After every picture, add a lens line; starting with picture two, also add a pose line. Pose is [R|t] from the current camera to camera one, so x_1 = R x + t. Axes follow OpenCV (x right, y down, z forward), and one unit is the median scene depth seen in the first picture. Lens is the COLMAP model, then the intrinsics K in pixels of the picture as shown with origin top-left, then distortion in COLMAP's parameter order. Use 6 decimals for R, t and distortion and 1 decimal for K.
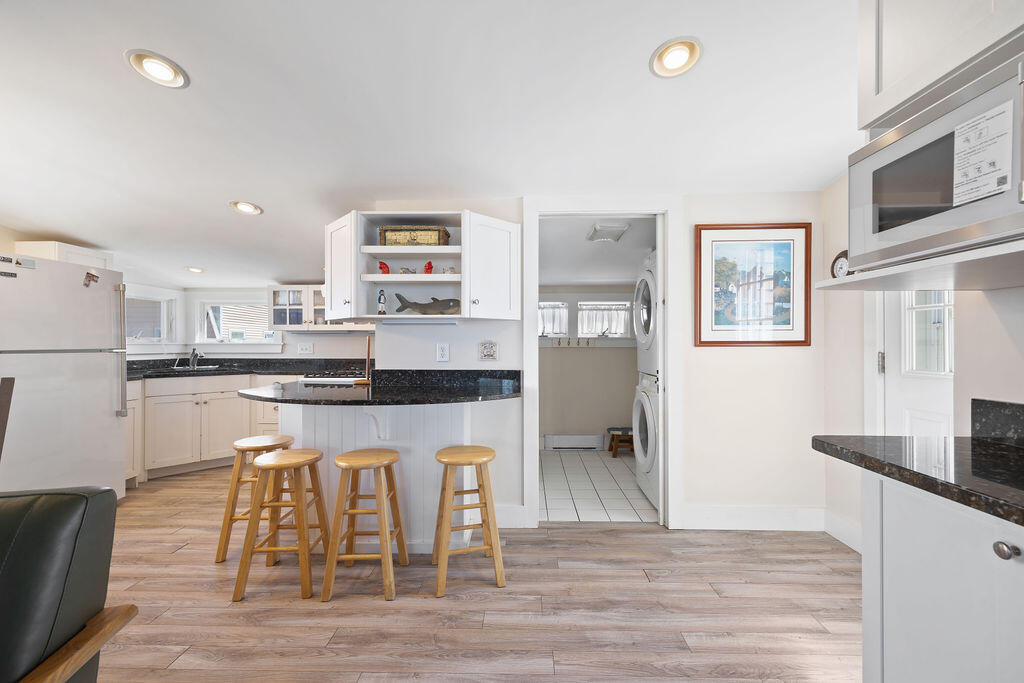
lens RADIAL K [[412.9, 0, 511.5], [0, 412.9, 342.8], [0, 0, 1]] dist [-0.001125, -0.000256]
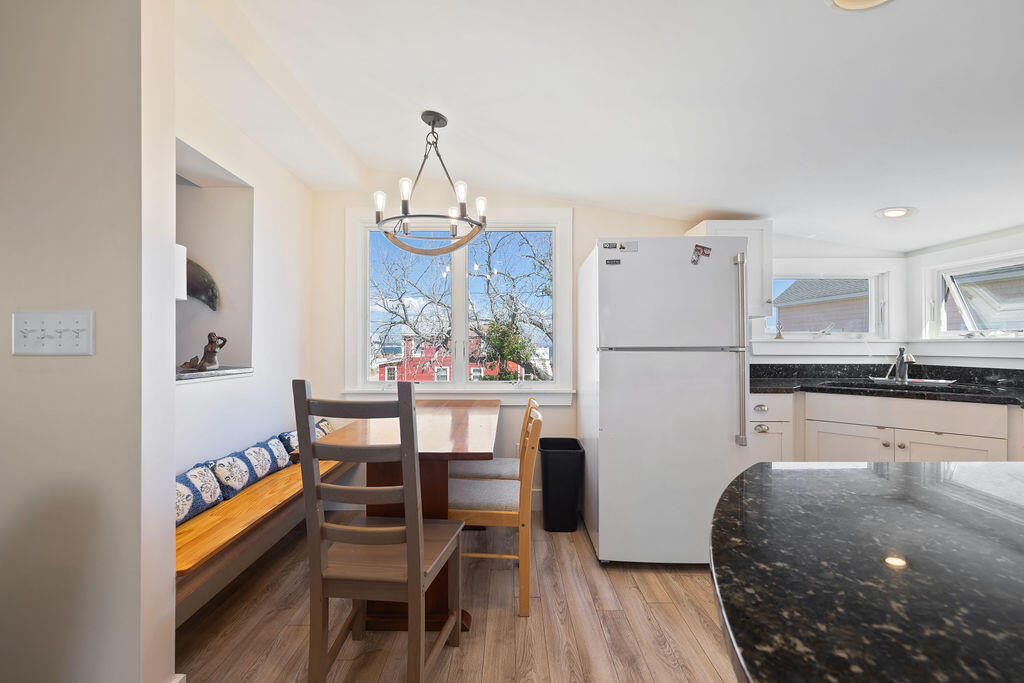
lens RADIAL K [[443.9, 0, 507.0], [0, 443.9, 343.5], [0, 0, 1]] dist [0.000416, 0.000090]
pose [[0.026824, -0.002395, -0.999637, -0.167667], [0.001807, 0.999996, -0.002348, 0.007991], [0.999639, -0.001744, 0.026828, 0.468720]]
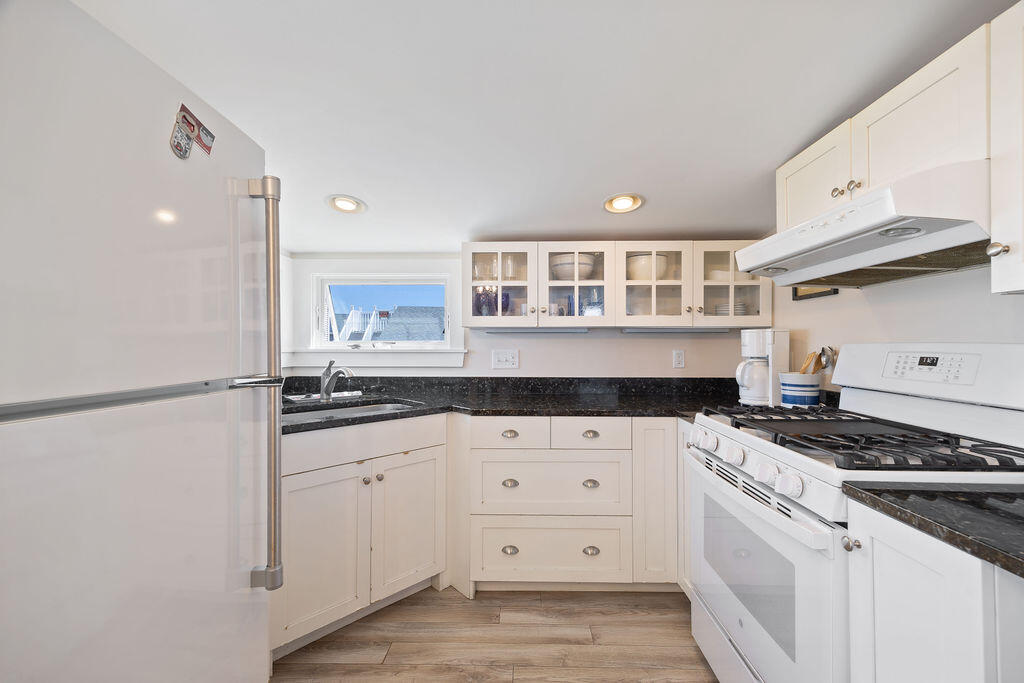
lens RADIAL K [[412.9, 0, 515.4], [0, 412.9, 340.1], [0, 0, 1]] dist [-0.001125, -0.000256]
pose [[0.999967, 0.000808, -0.008040, -0.597455], [-0.000882, 0.999957, -0.009273, -0.009011], [0.008032, 0.009280, 0.999925, 0.540497]]
